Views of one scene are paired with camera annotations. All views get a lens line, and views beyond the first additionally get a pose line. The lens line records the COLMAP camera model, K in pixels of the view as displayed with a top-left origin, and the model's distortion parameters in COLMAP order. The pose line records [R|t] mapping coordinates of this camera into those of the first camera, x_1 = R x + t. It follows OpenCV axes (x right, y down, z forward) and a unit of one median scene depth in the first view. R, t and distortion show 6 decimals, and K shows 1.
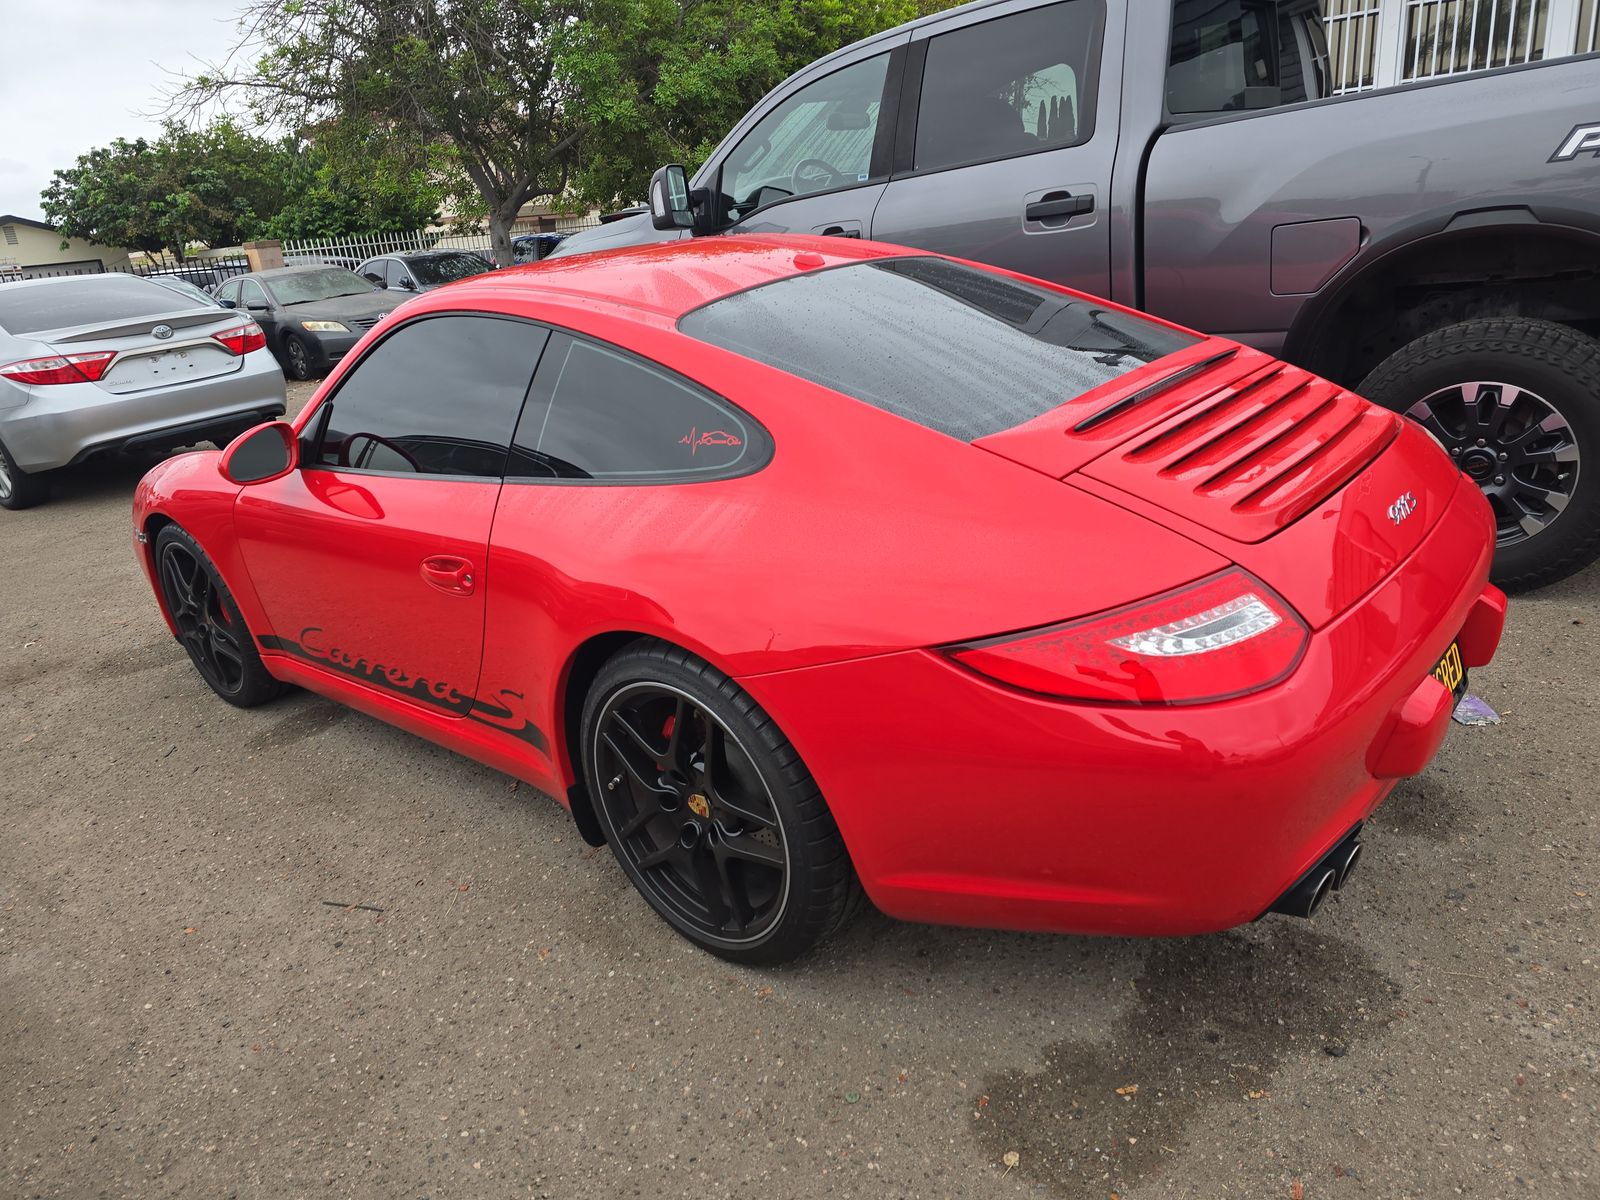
lens RADIAL K [[1077.4, 0, 802.6], [0, 1077.4, 602.8], [0, 0, 1]] dist [0.052343, -0.044670]
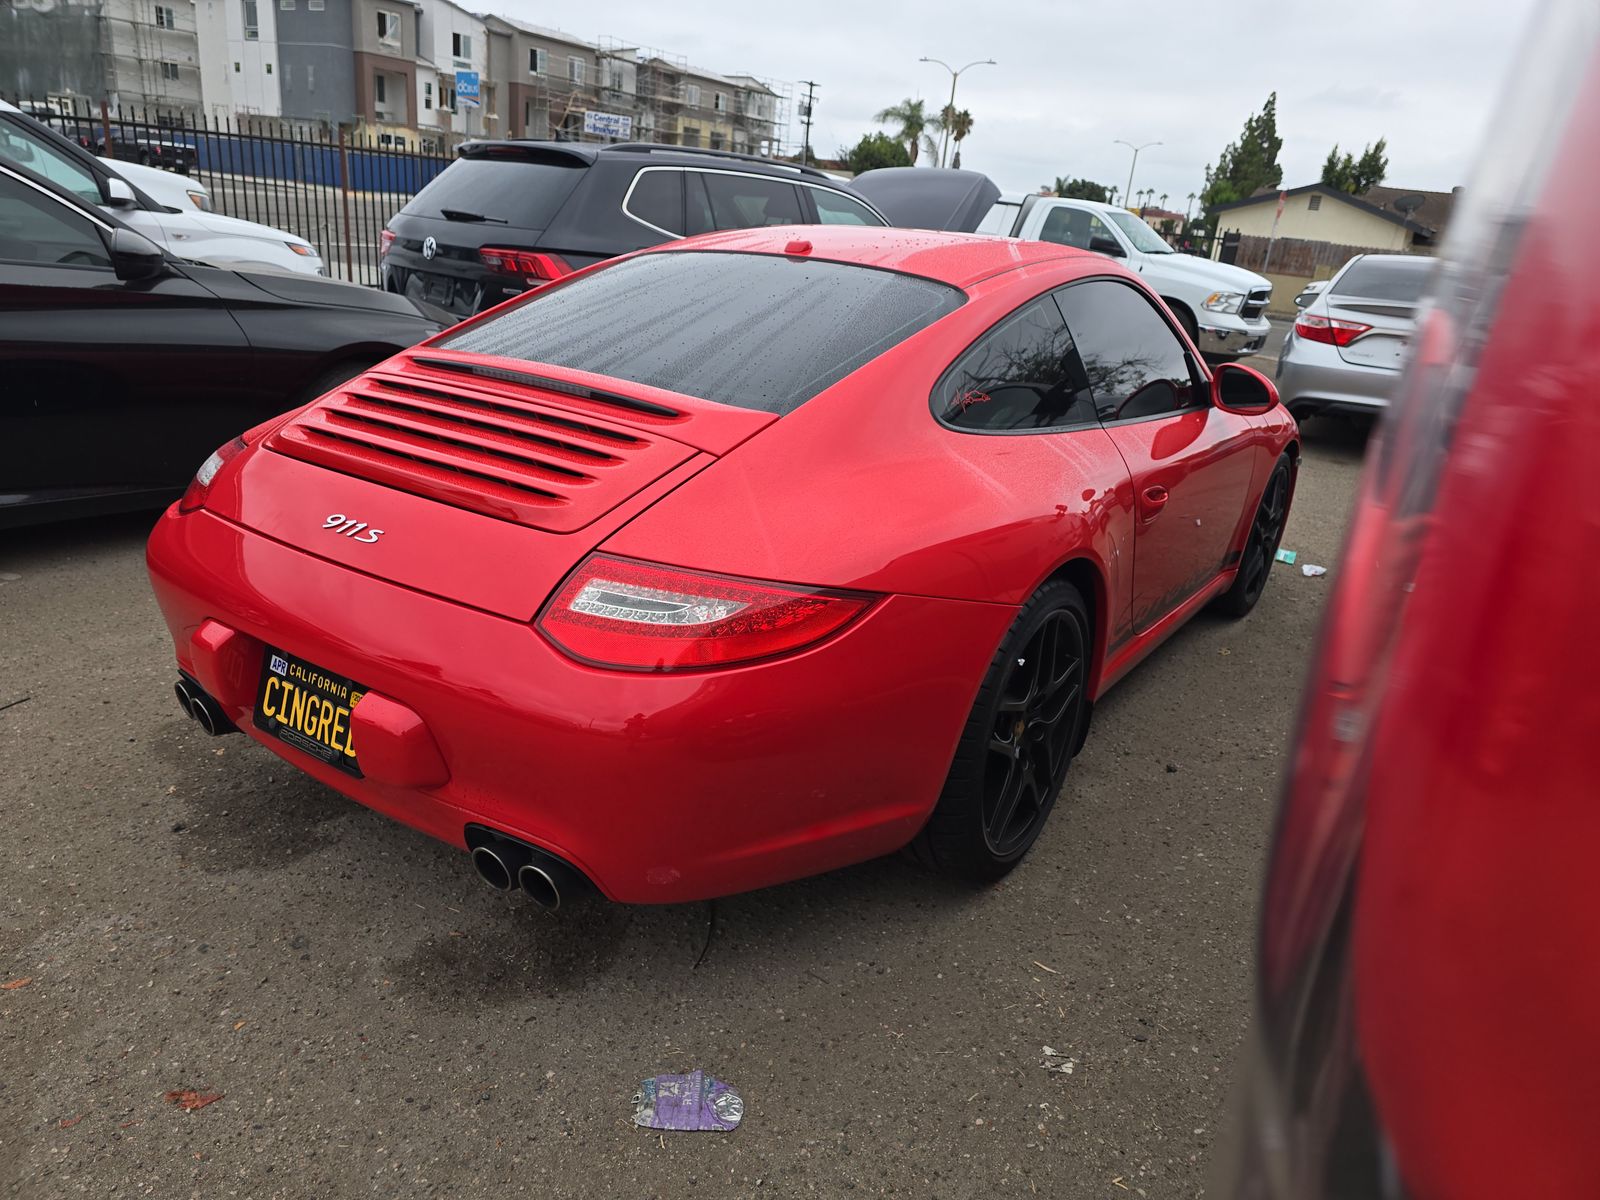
lens RADIAL K [[1078.2, 0, 795.5], [0, 1078.2, 606.1], [0, 0, 1]] dist [0.048378, -0.053636]
pose [[0.101754, 0.443284, -0.890587, 0.396877], [-0.433689, 0.825450, 0.361312, -0.147174], [0.895299, 0.349472, 0.276241, 0.299866]]
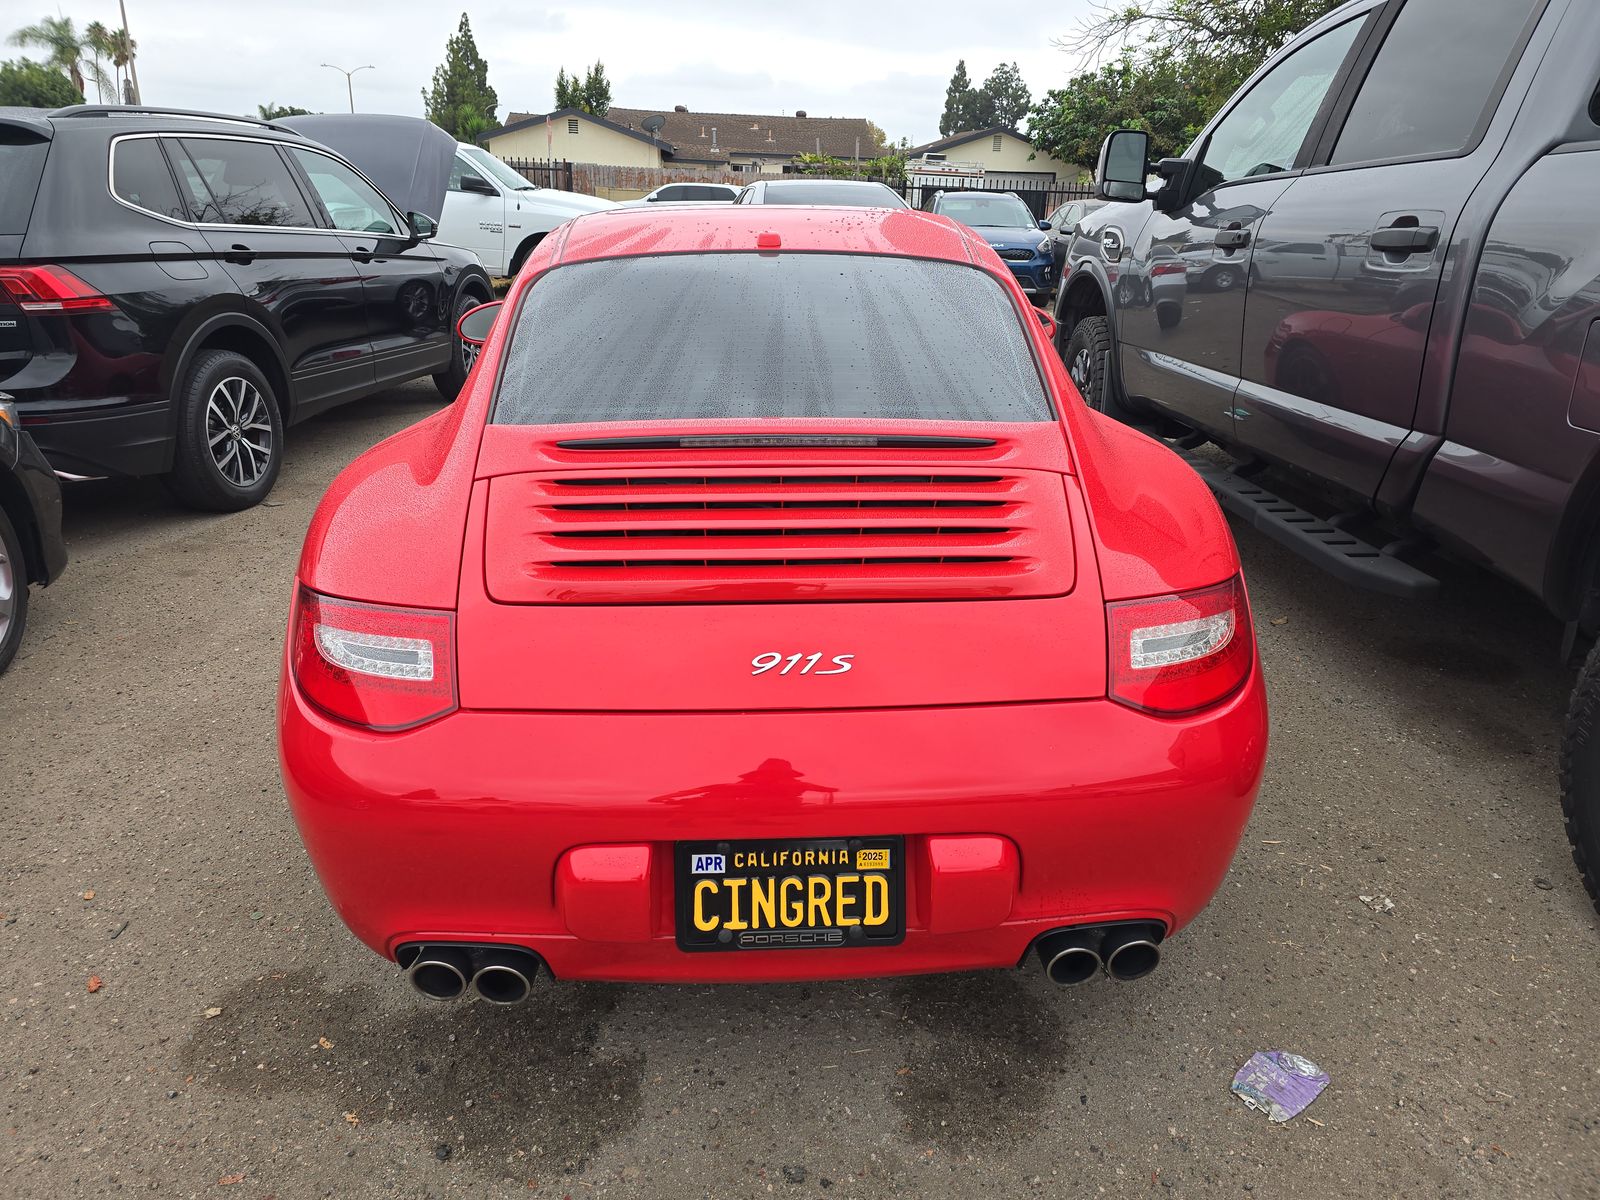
lens RADIAL K [[1077.4, 0, 802.6], [0, 1077.4, 602.8], [0, 0, 1]] dist [0.052343, -0.044670]
pose [[0.680453, 0.369550, -0.632785, 0.275340], [-0.336795, 0.924634, 0.177825, -0.071424], [0.650810, 0.092118, 0.753632, 0.113727]]
